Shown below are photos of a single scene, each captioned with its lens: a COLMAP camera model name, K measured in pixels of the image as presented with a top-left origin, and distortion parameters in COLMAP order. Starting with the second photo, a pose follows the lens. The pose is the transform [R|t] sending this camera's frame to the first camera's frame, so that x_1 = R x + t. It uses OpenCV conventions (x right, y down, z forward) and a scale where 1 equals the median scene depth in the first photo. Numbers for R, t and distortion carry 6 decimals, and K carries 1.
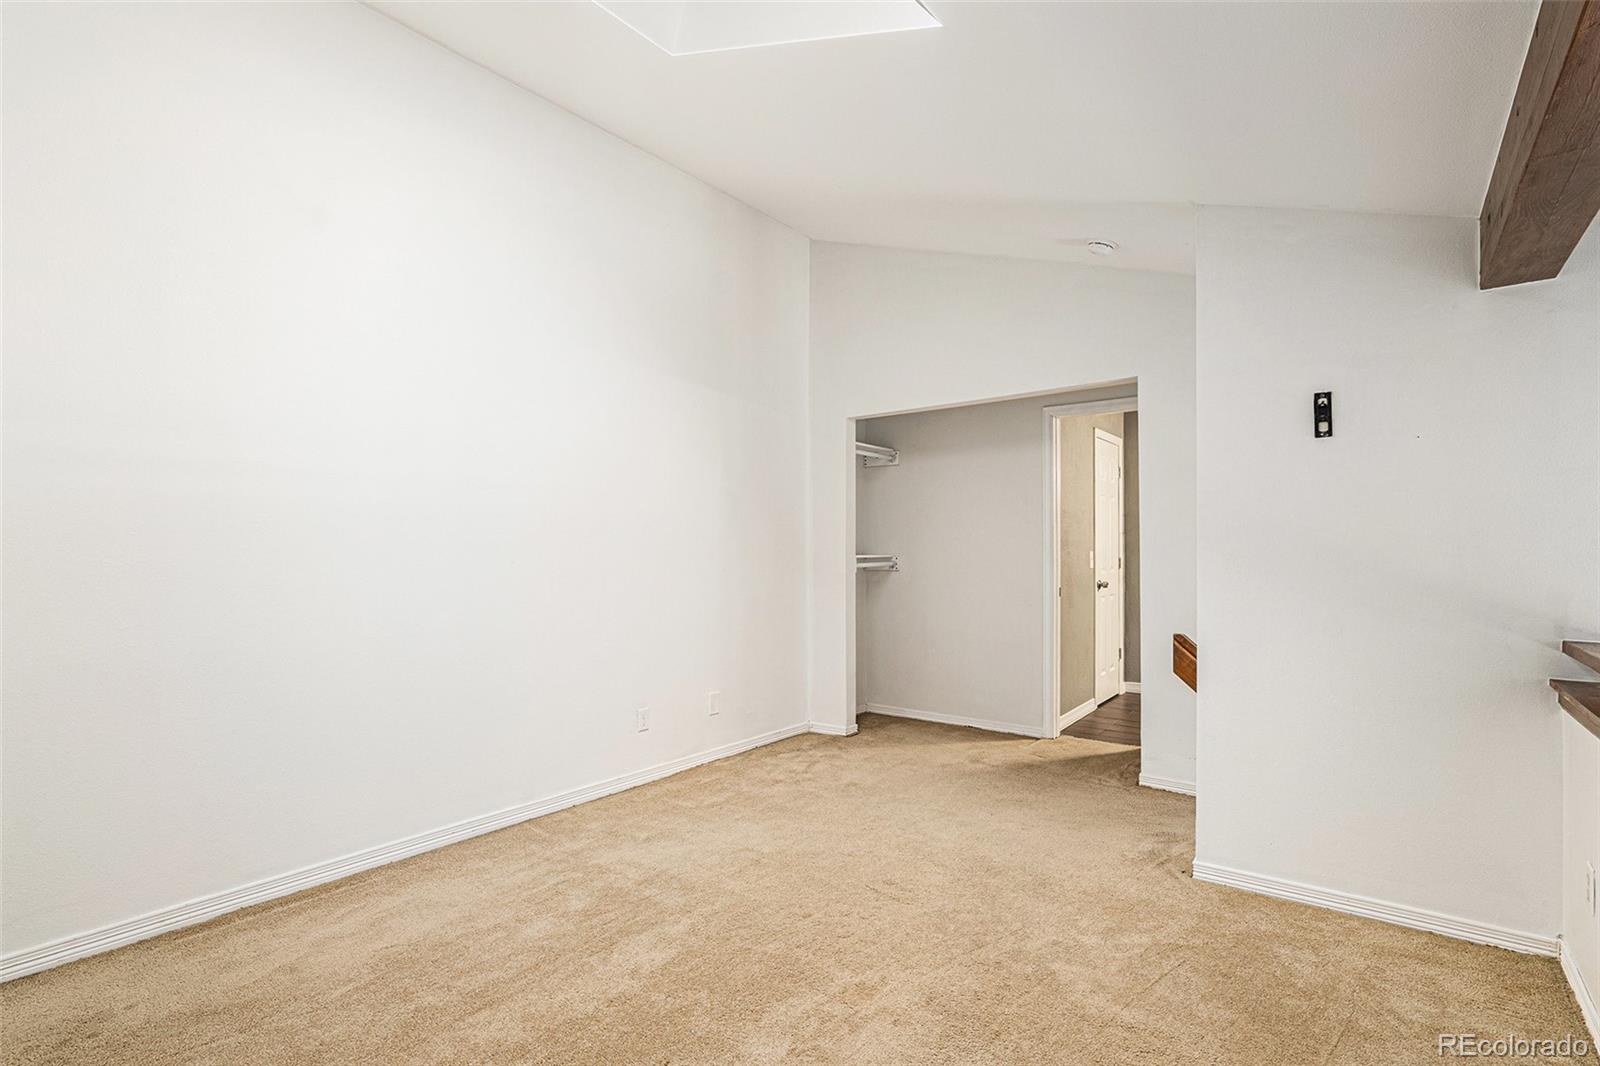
lens RADIAL K [[756.6, 0, 806.6], [0, 756.6, 535.1], [0, 0, 1]] dist [-0.015970, 0.004030]
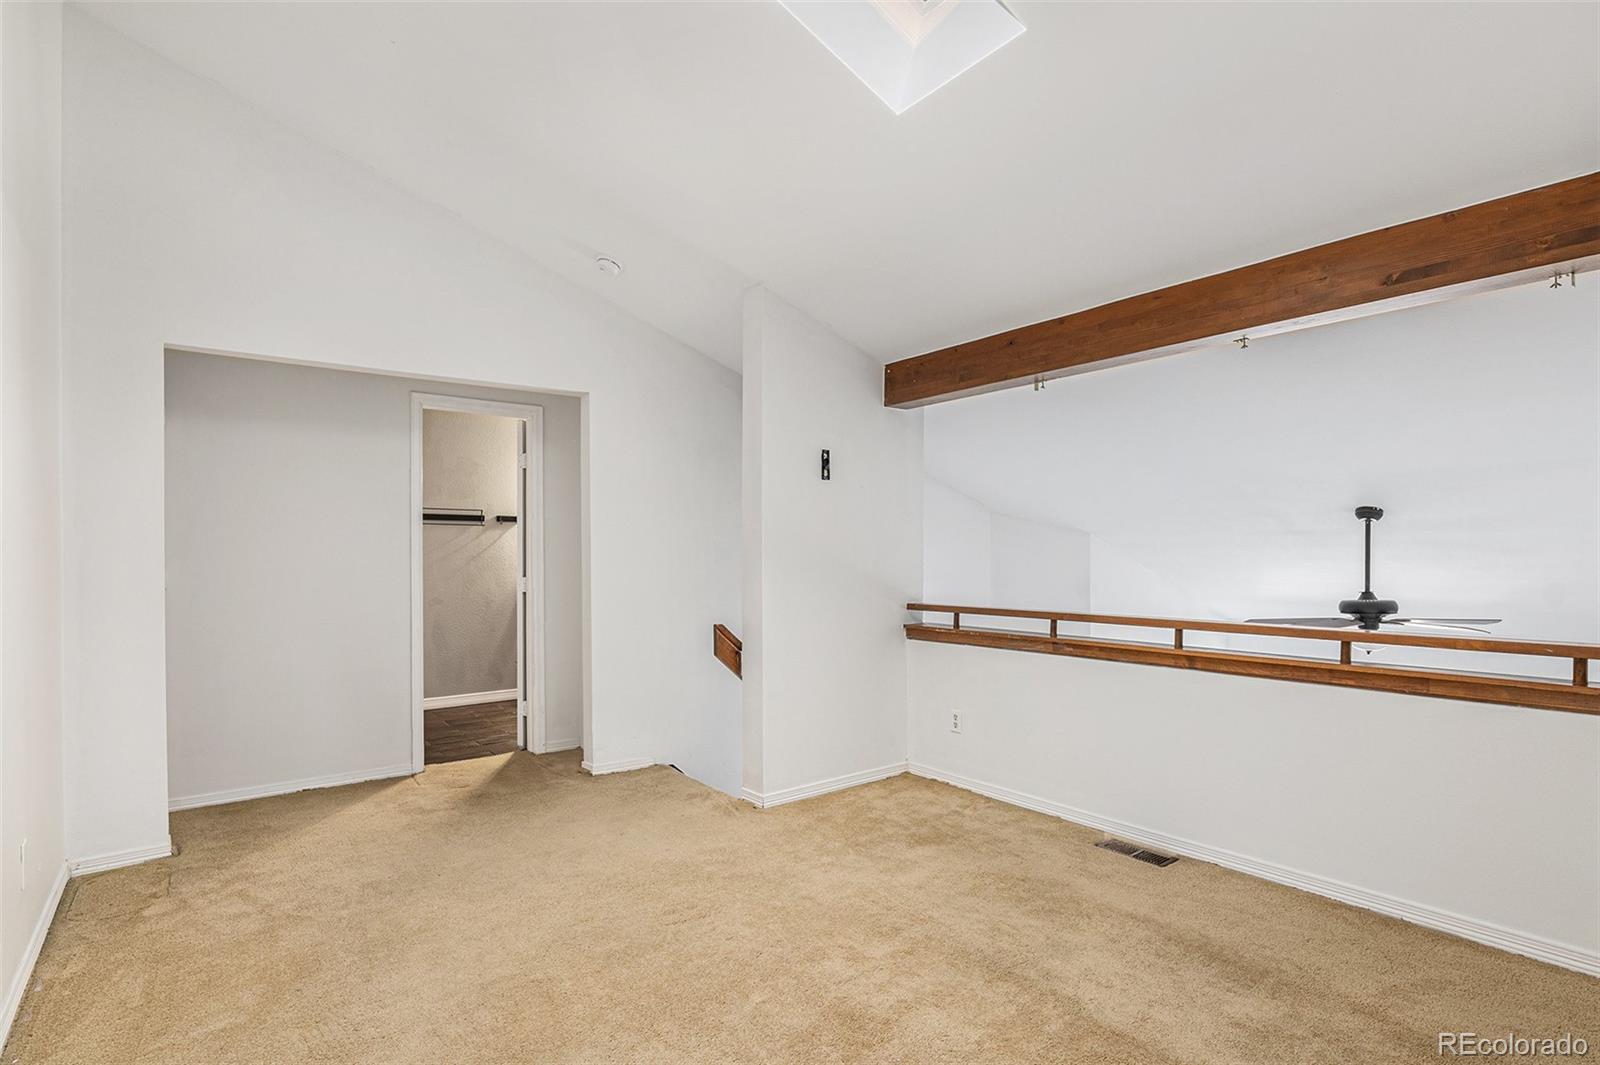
lens RADIAL K [[797.0, 0, 775.4], [0, 797.0, 561.0], [0, 0, 1]] dist [-0.004568, -0.000258]
pose [[0.255877, -0.001277, 0.966708, -0.564684], [-0.015268, 0.999869, 0.005362, 0.015720], [-0.966589, -0.016132, 0.255824, 0.445898]]
